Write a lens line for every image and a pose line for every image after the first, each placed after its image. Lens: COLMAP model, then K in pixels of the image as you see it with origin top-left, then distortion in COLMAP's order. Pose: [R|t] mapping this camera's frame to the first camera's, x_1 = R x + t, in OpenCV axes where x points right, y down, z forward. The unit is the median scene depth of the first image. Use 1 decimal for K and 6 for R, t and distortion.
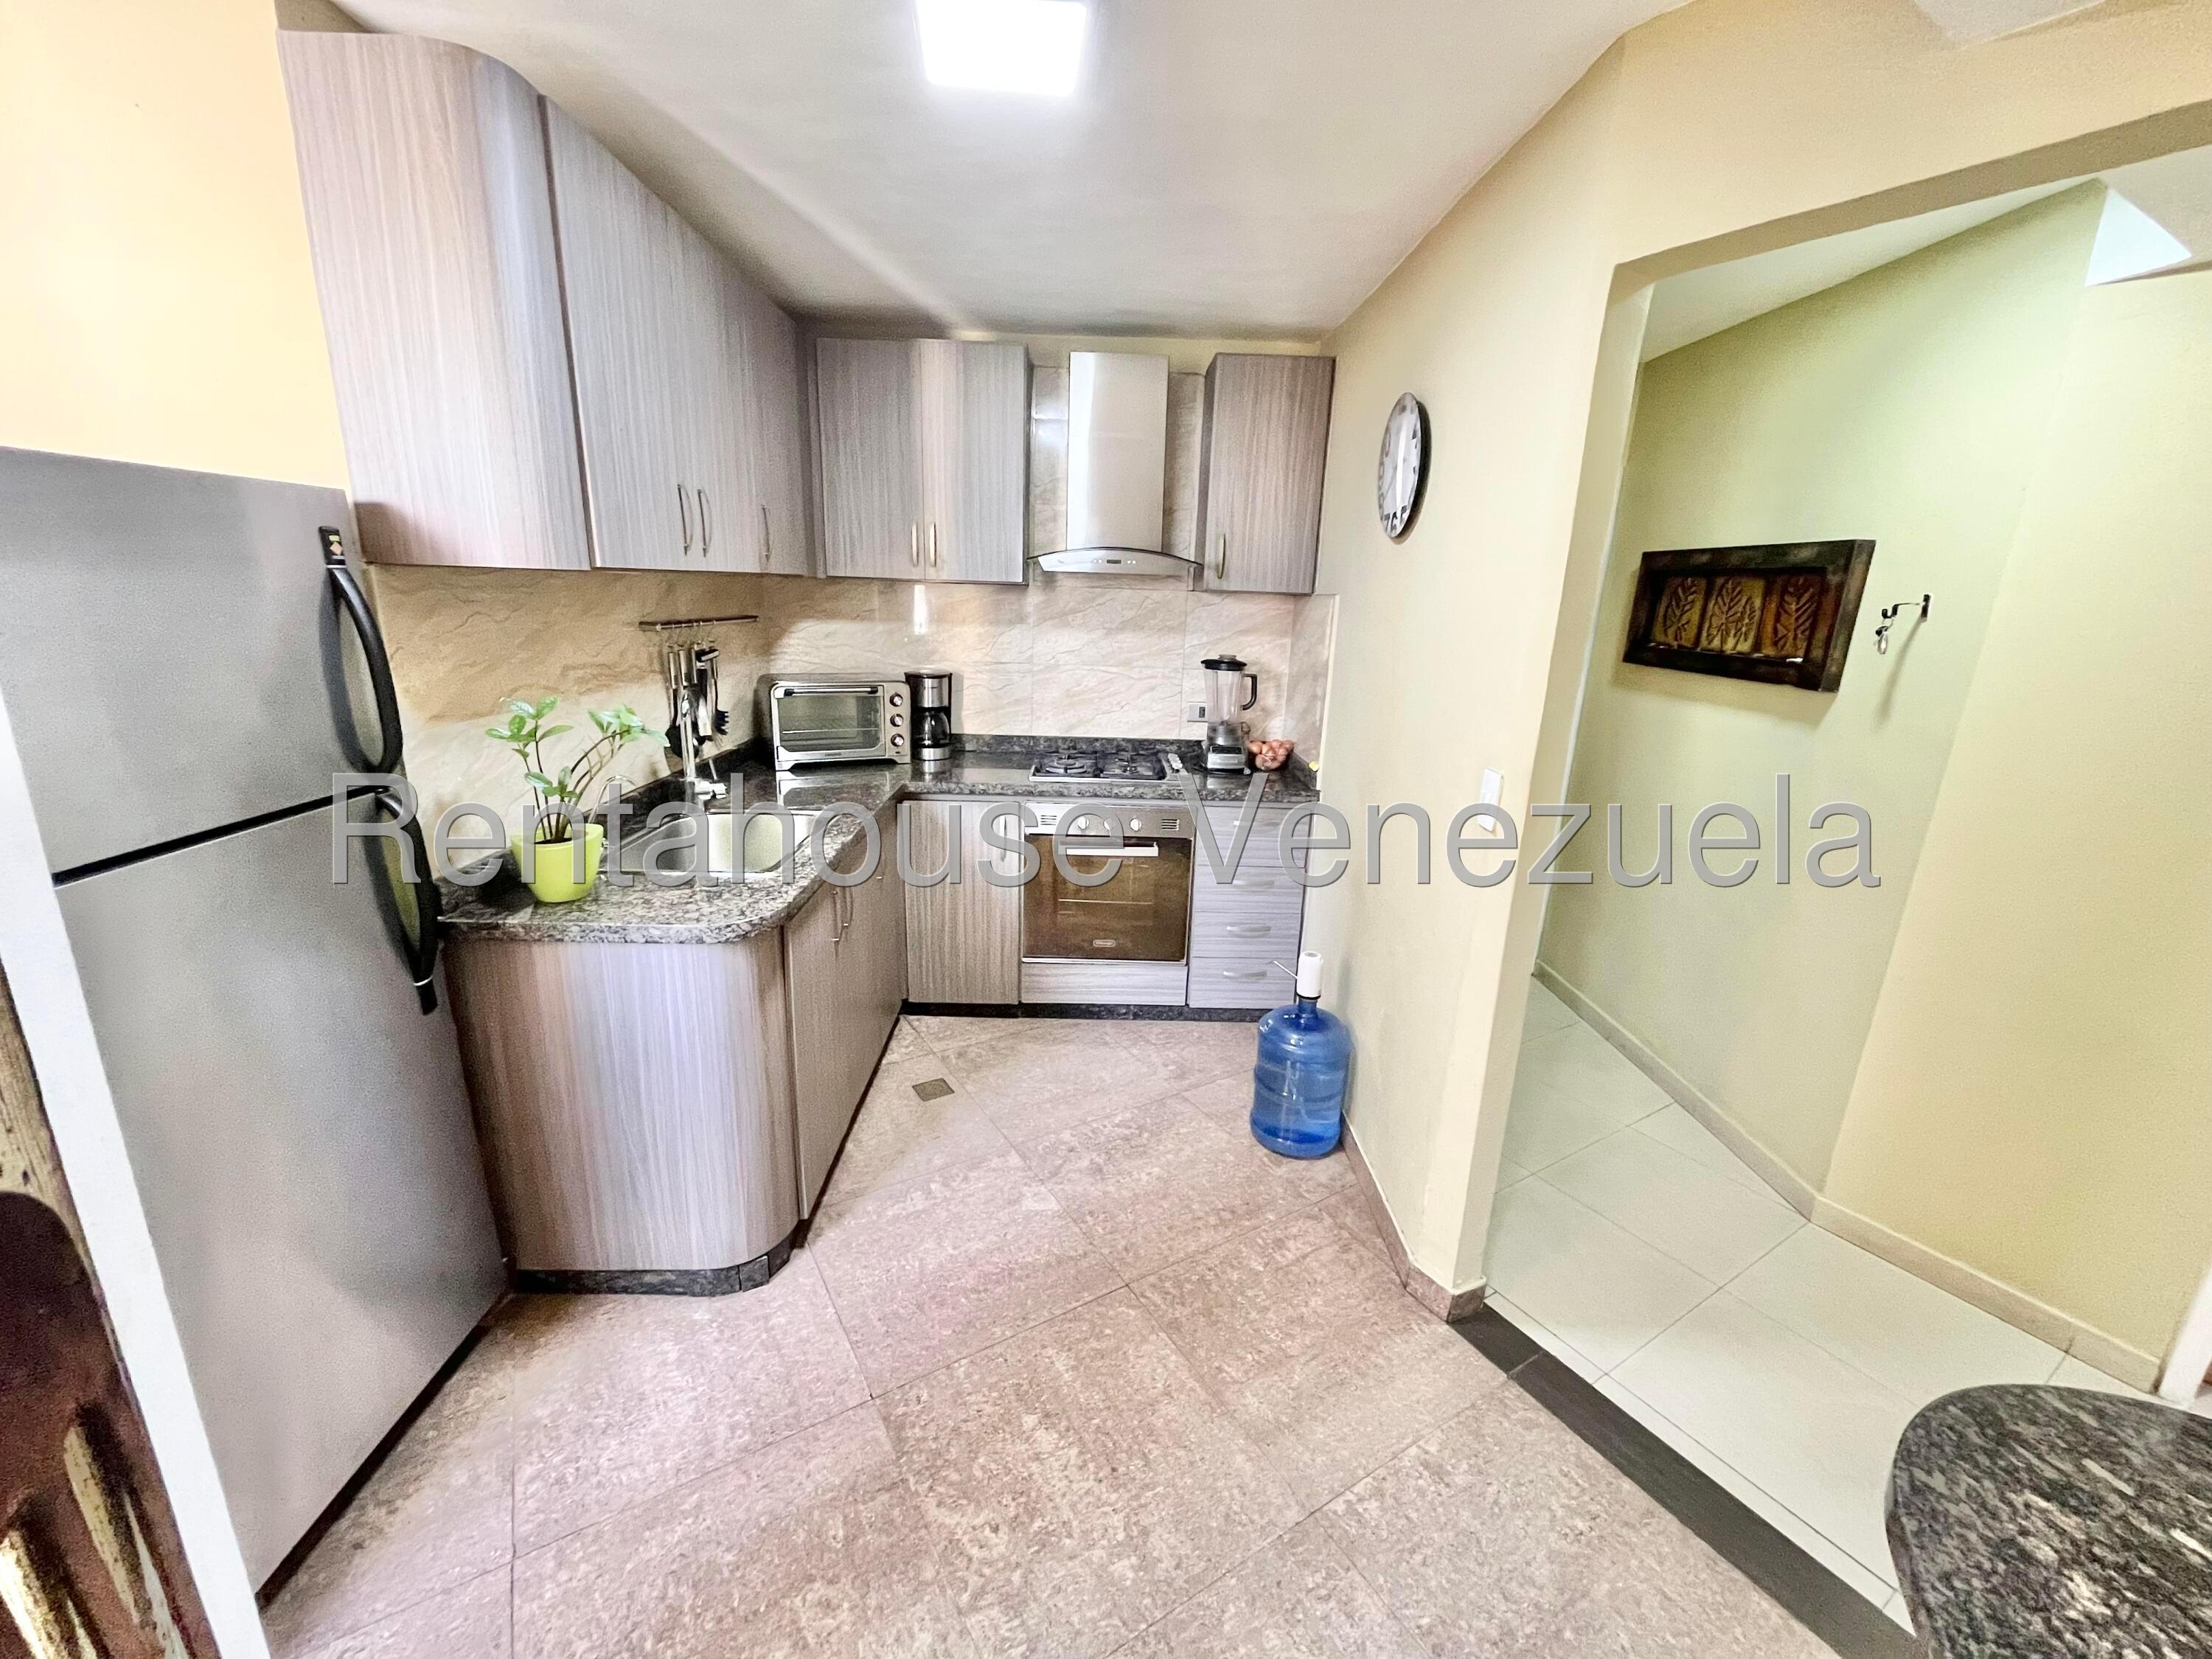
lens RADIAL K [[893.6, 0, 1101.8], [0, 893.6, 827.6], [0, 0, 1]] dist [-0.001764, 0.000001]
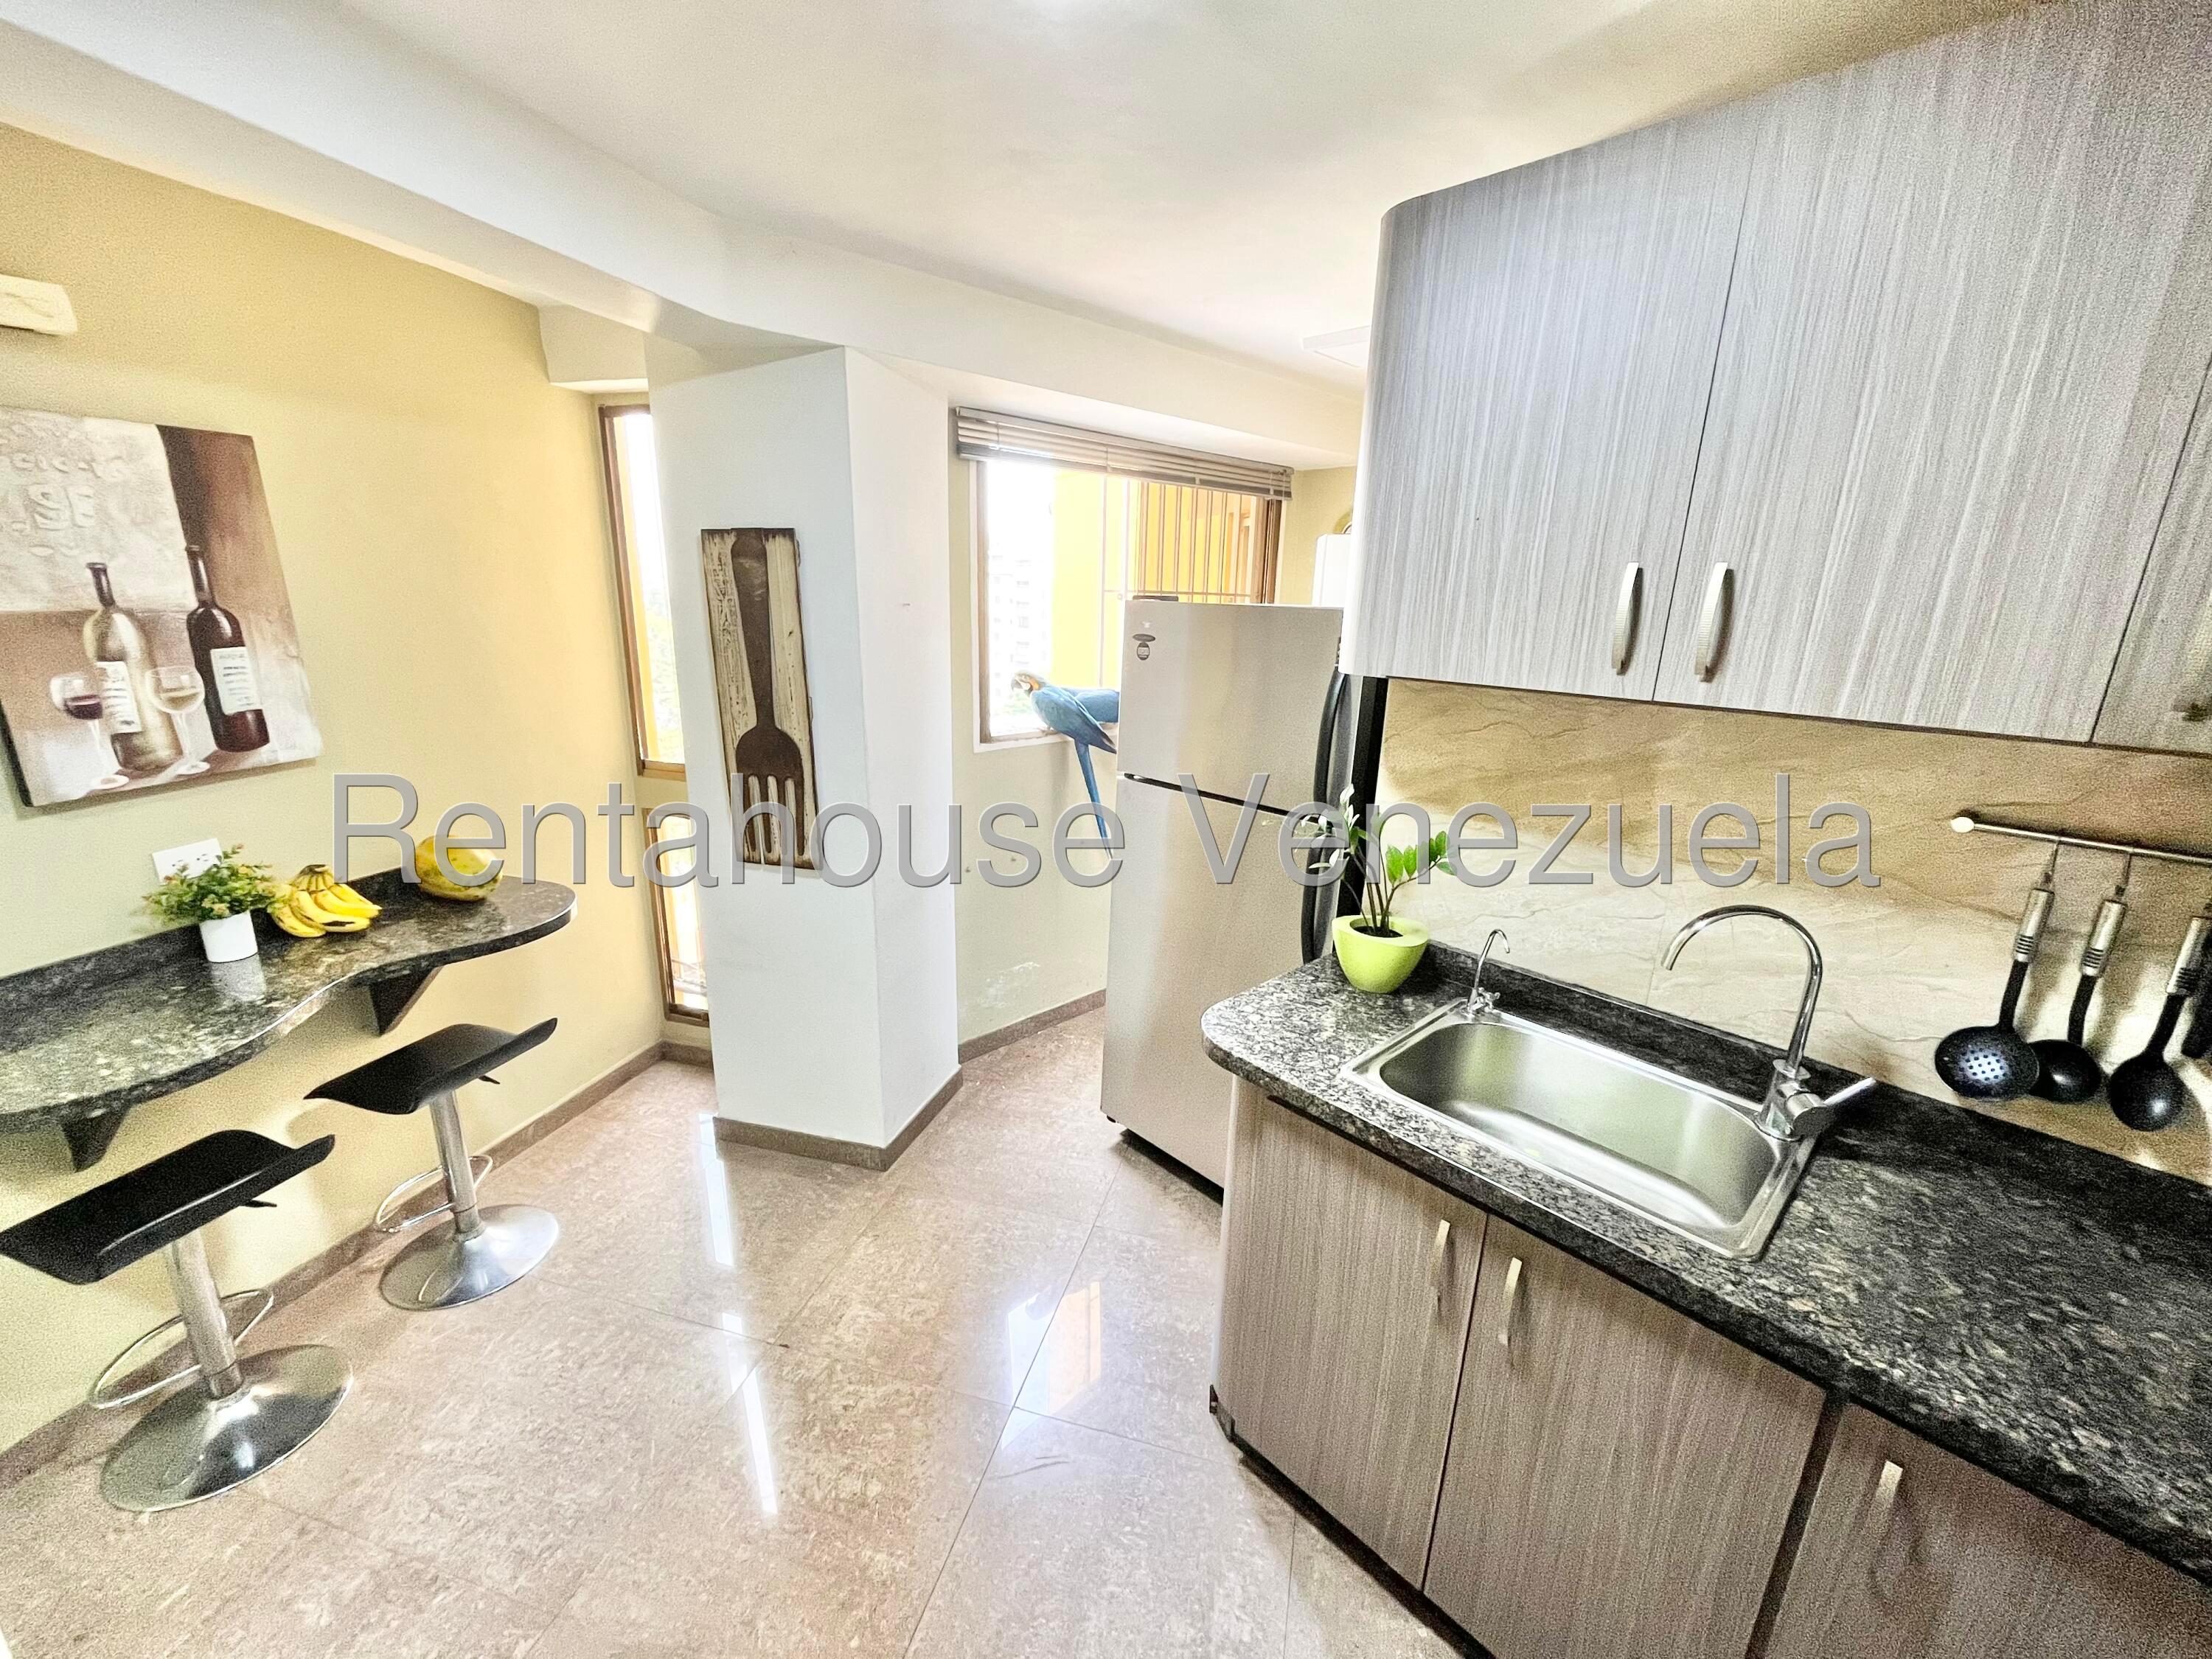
lens RADIAL K [[893.6, 0, 1101.8], [0, 893.6, 827.6], [0, 0, 1]] dist [-0.001764, 0.000001]
pose [[-0.740821, 0.121218, -0.660674, 0.200962], [-0.225250, 0.881797, 0.414363, -0.308801], [0.632809, 0.455786, -0.625949, 0.962325]]
